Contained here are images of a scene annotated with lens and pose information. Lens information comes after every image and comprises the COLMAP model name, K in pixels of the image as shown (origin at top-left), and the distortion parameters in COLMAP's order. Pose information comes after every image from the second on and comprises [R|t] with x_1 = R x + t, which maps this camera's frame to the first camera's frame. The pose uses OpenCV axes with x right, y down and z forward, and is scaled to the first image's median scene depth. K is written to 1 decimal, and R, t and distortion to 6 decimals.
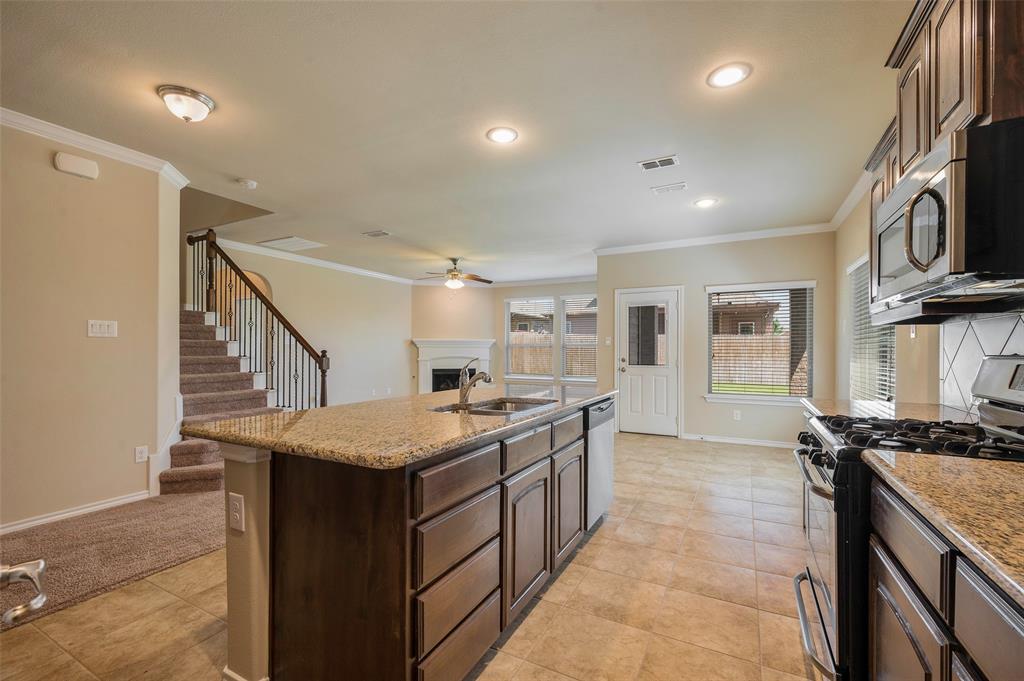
lens RADIAL K [[441.1, 0, 514.1], [0, 441.1, 345.3], [0, 0, 1]] dist [-0.007073, 0.001358]
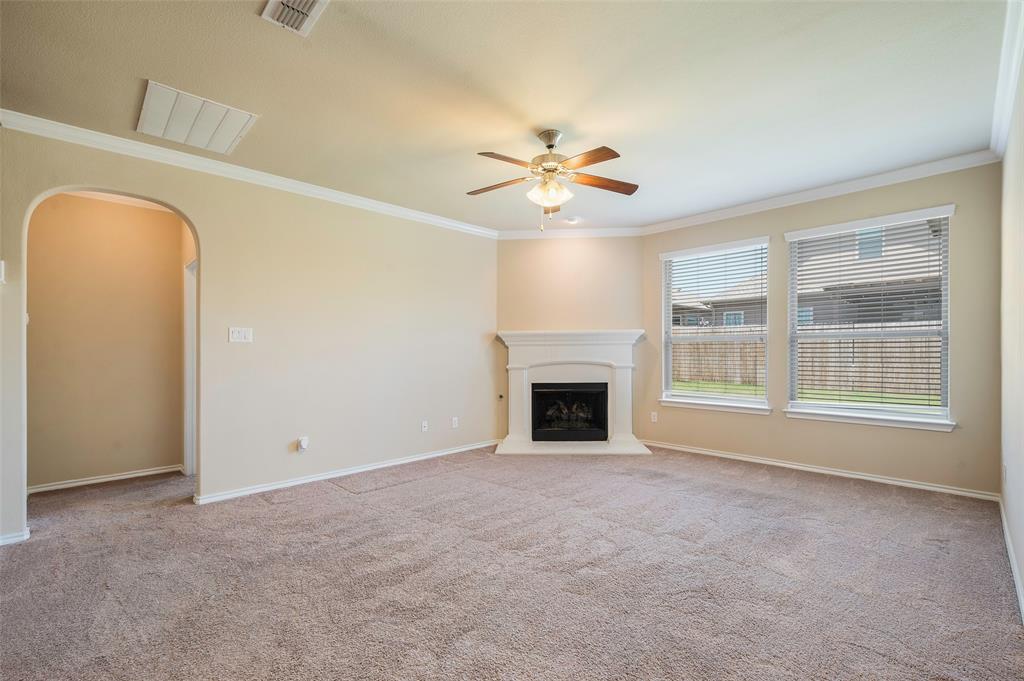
lens RADIAL K [[441.1, 0, 507.6], [0, 441.1, 351.0], [0, 0, 1]] dist [-0.007073, 0.001358]
pose [[0.948746, -0.011172, -0.315841, -0.041888], [0.014168, 0.999874, 0.007190, 0.008753], [0.315721, -0.011297, 0.948785, 0.586362]]
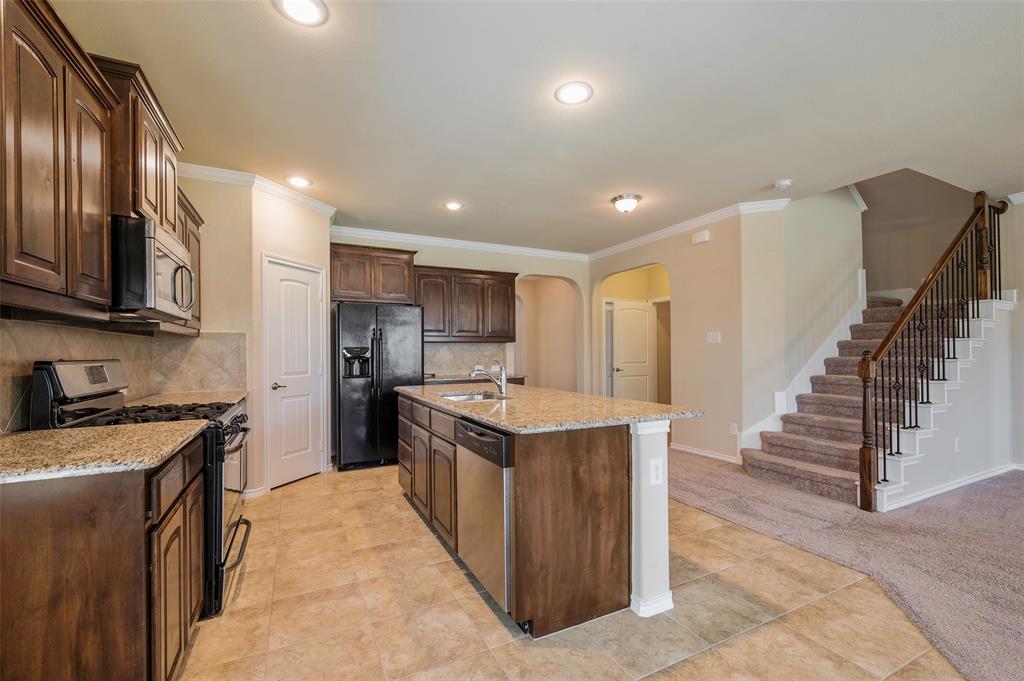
lens RADIAL K [[441.1, 0, 514.7], [0, 441.1, 341.0], [0, 0, 1]] dist [-0.007073, 0.001358]
pose [[-0.588325, -0.017171, -0.808442, 0.311575], [0.014320, 0.999397, -0.031647, 0.005779], [0.808497, -0.030196, -0.587725, 0.611417]]
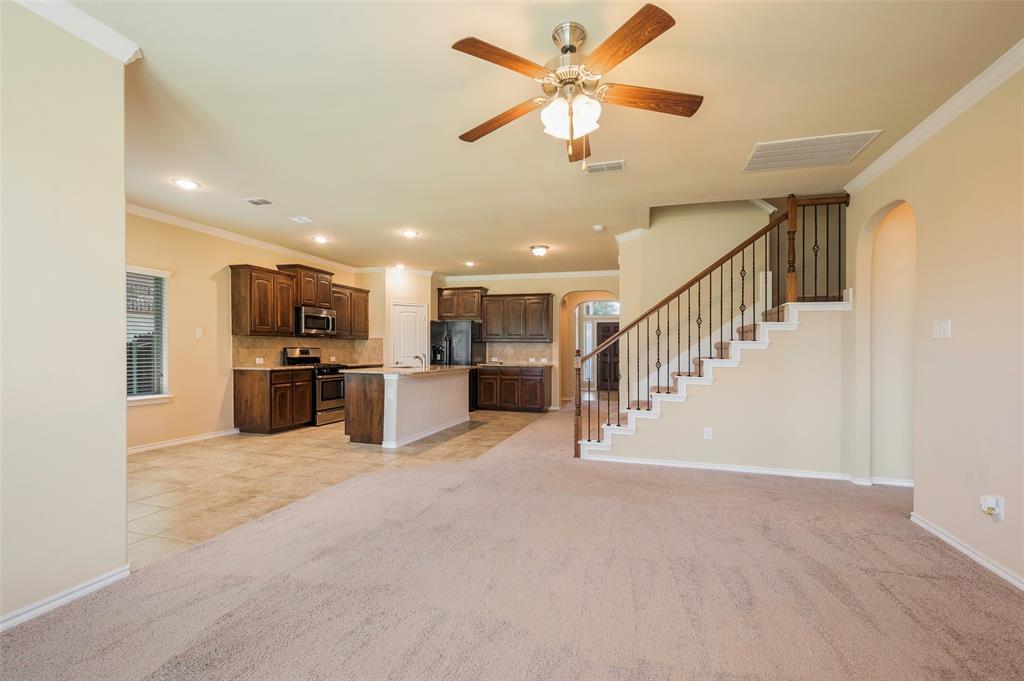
lens RADIAL K [[441.1, 0, 515.1], [0, 441.1, 350.9], [0, 0, 1]] dist [-0.007073, 0.001358]
pose [[-0.979749, -0.011253, -0.199911, -0.042601], [-0.009667, 0.999914, -0.008909, 0.017284], [0.199994, -0.006796, -0.979774, 1.285361]]
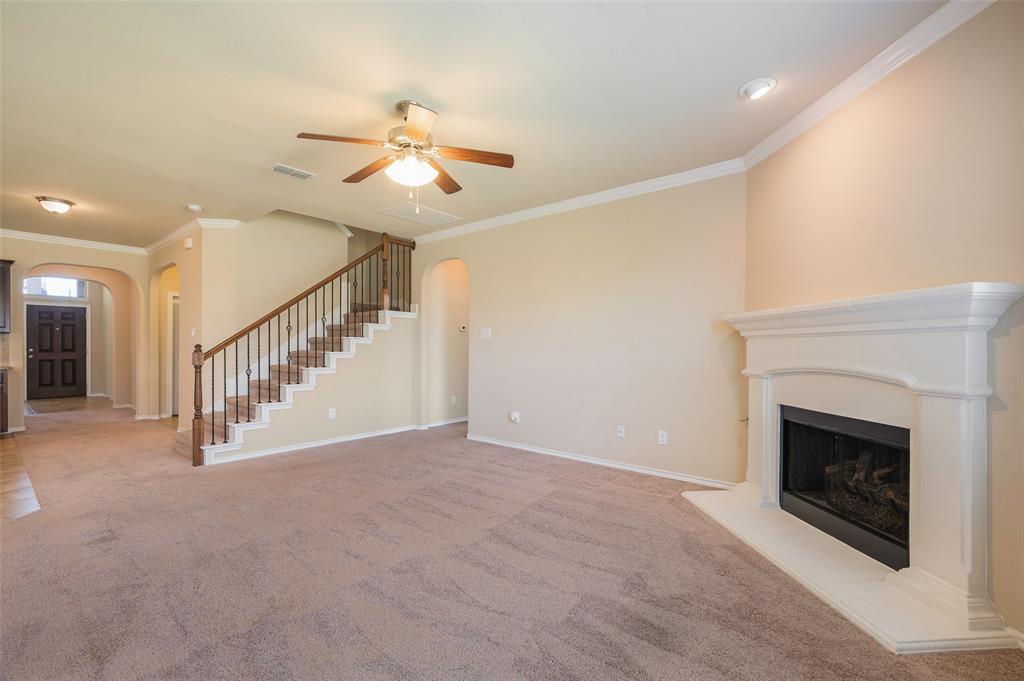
lens RADIAL K [[441.1, 0, 495.7], [0, 441.1, 345.5], [0, 0, 1]] dist [-0.007073, 0.001358]
pose [[-0.204790, -0.004801, -0.978794, 0.238124], [0.004994, 0.999970, -0.005950, 0.015307], [0.978793, -0.006107, -0.204760, 1.156419]]
